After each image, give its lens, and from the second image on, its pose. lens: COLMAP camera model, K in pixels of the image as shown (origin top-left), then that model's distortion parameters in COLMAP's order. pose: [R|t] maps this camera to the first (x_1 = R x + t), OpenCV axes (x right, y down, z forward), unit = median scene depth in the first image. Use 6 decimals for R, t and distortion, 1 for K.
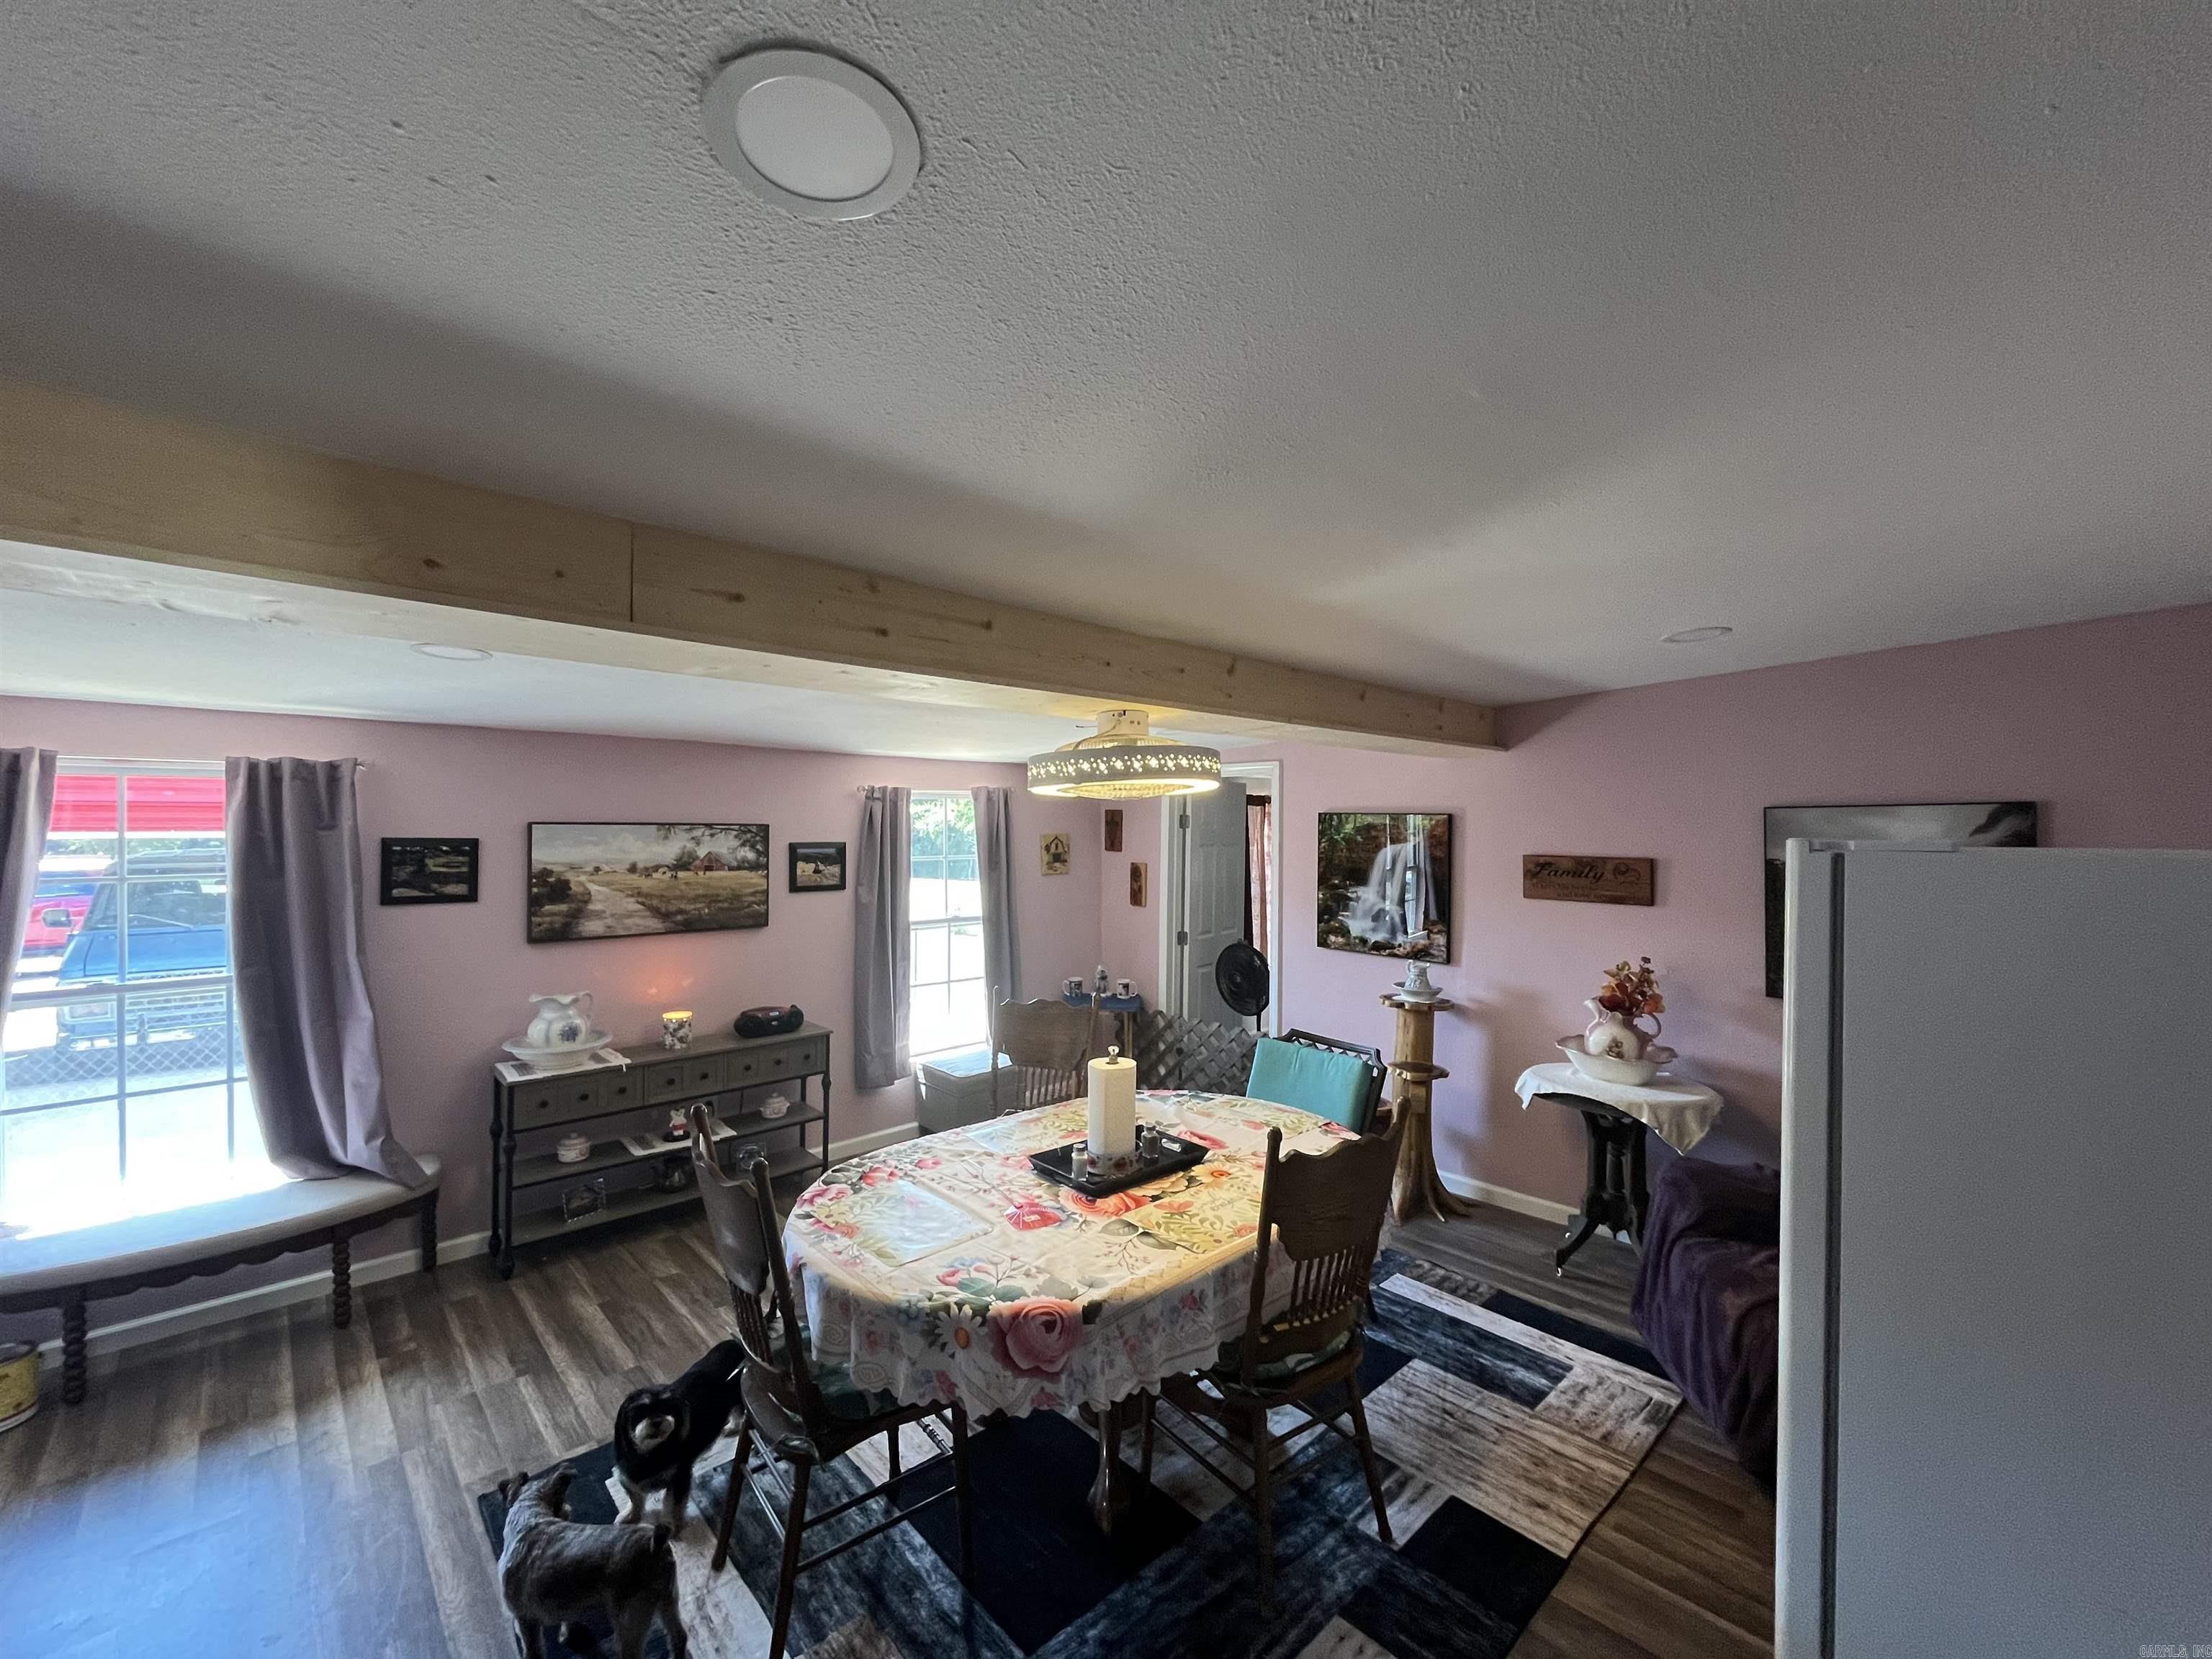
lens RADIAL K [[889.7, 0, 1109.6], [0, 889.7, 839.5], [0, 0, 1]] dist [0.001402, 0.000014]
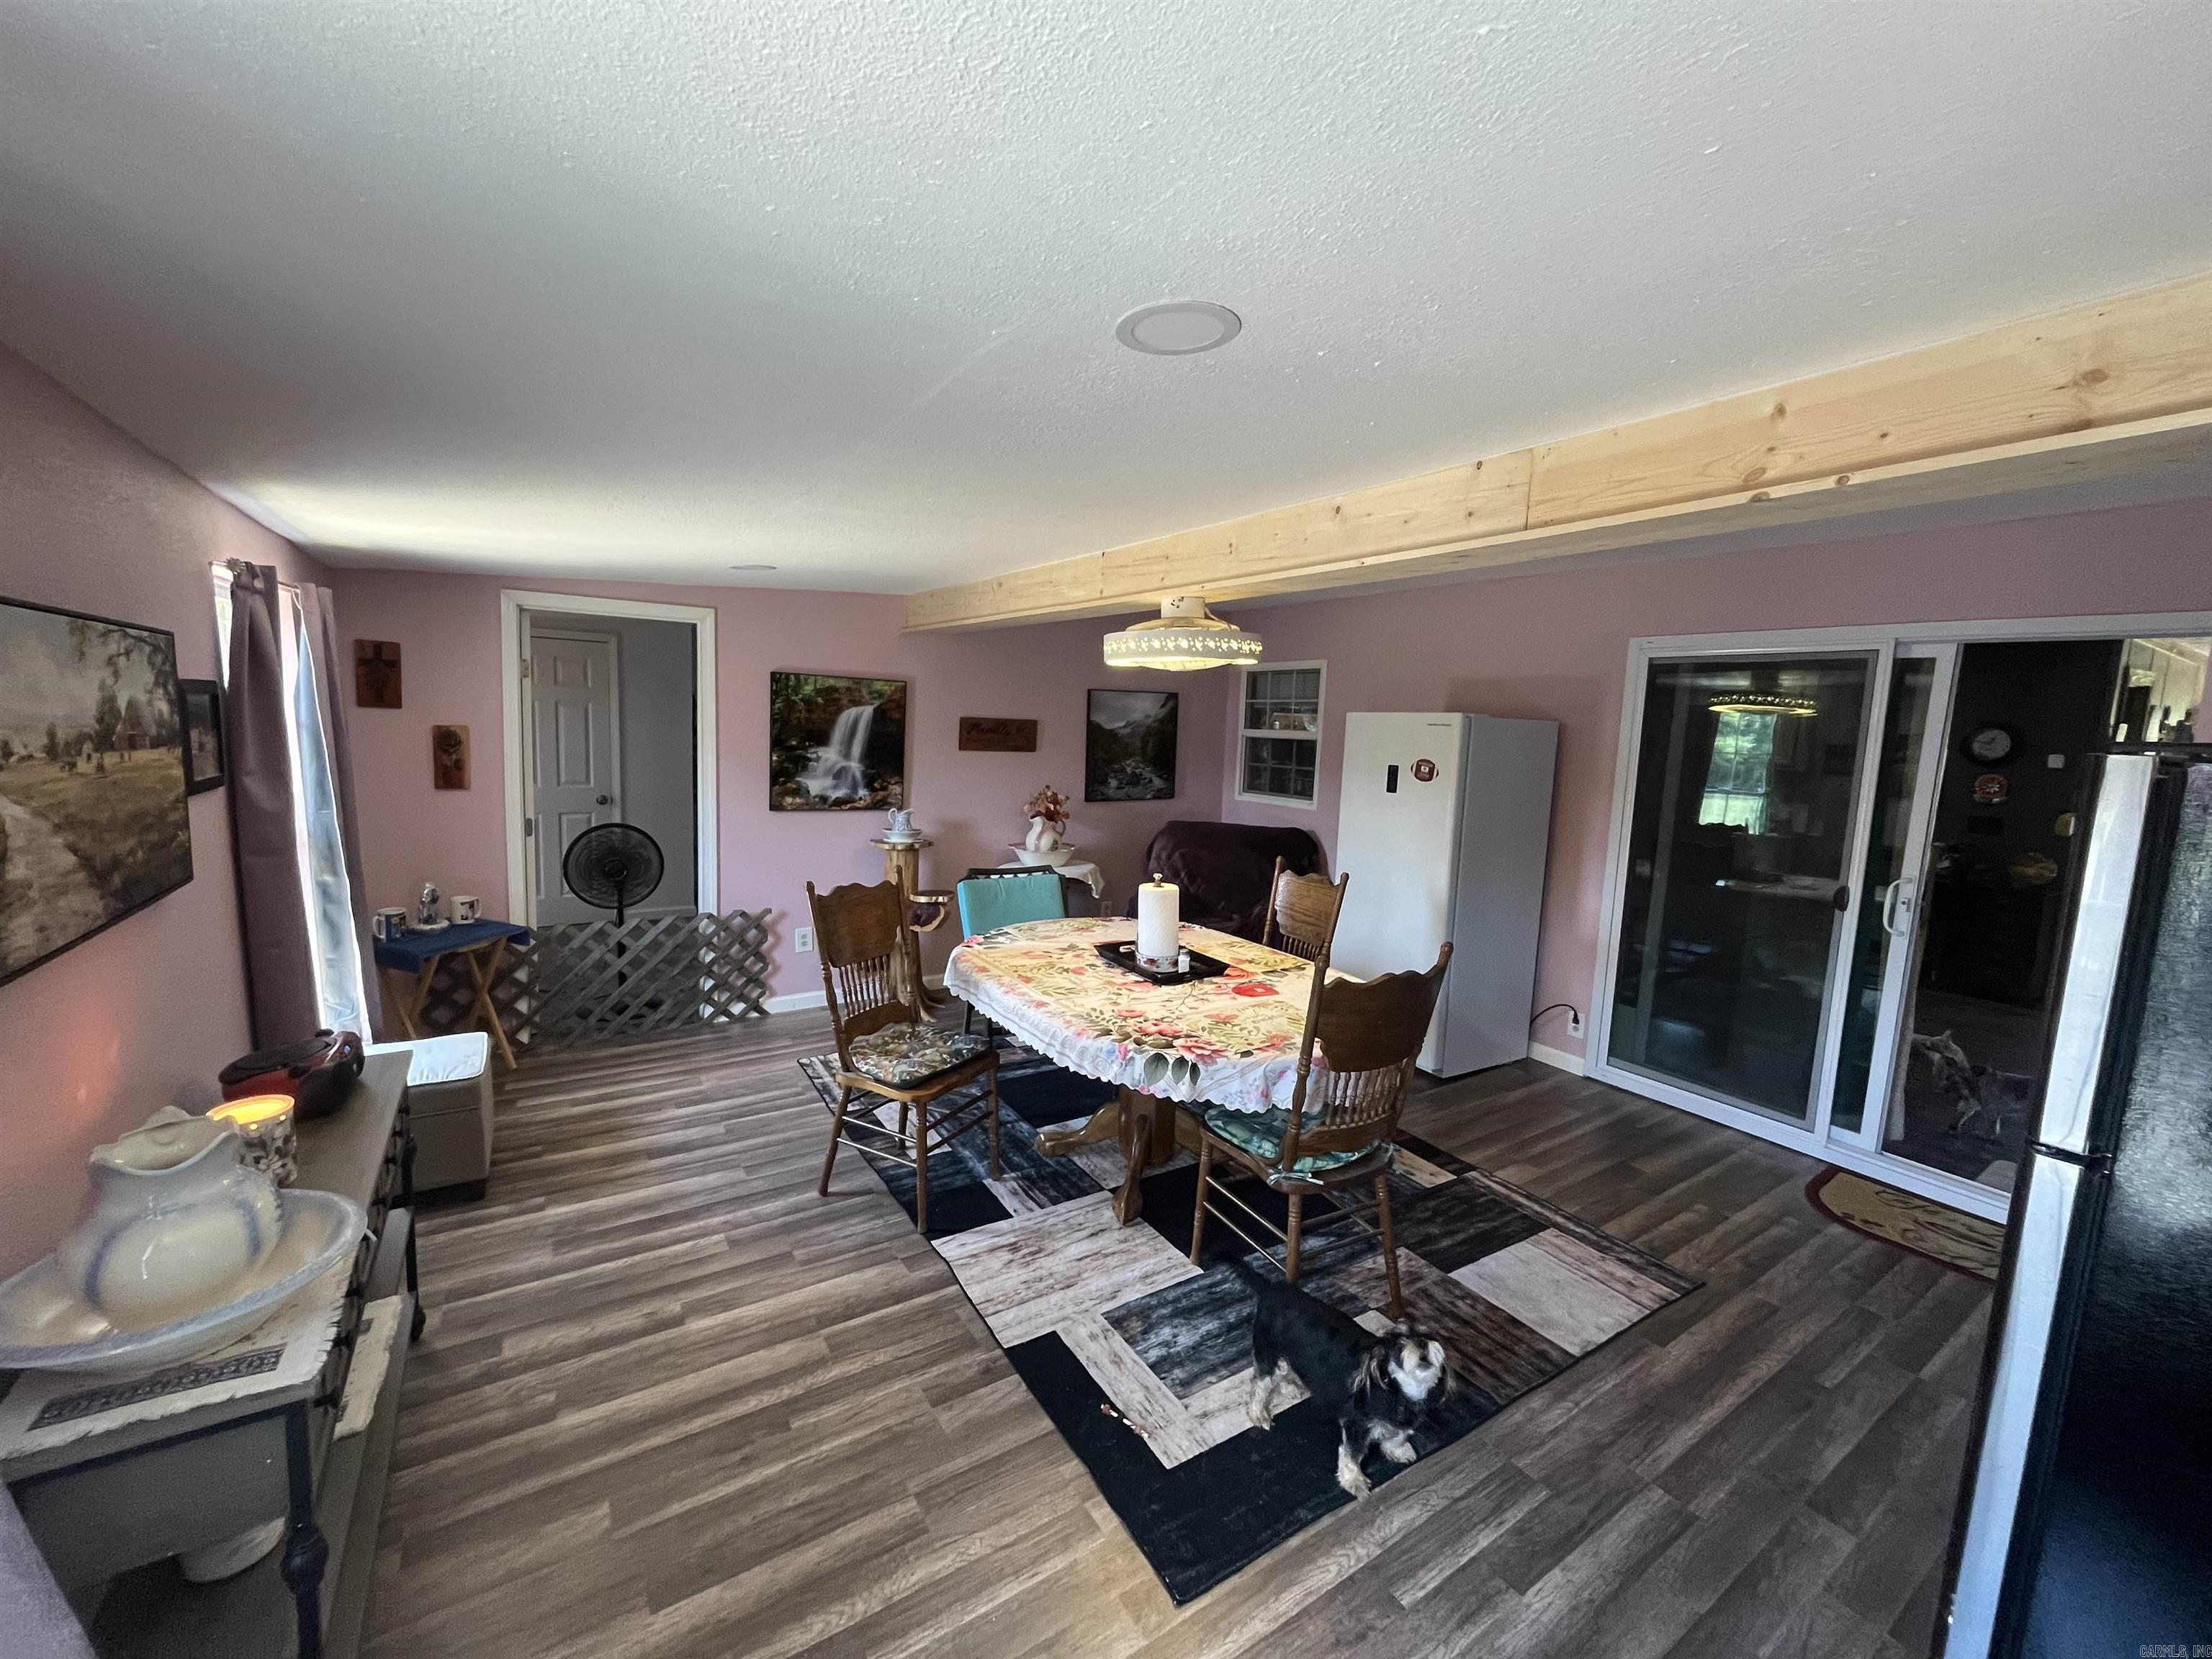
lens RADIAL K [[889.7, 0, 1105.8], [0, 889.7, 823.9], [0, 0, 1]] dist [0.001402, 0.000014]
pose [[0.188975, -0.111960, 0.975579, -0.689098], [-0.021716, 0.992760, 0.118138, 0.012248], [-0.981742, -0.043511, 0.185175, 0.484455]]
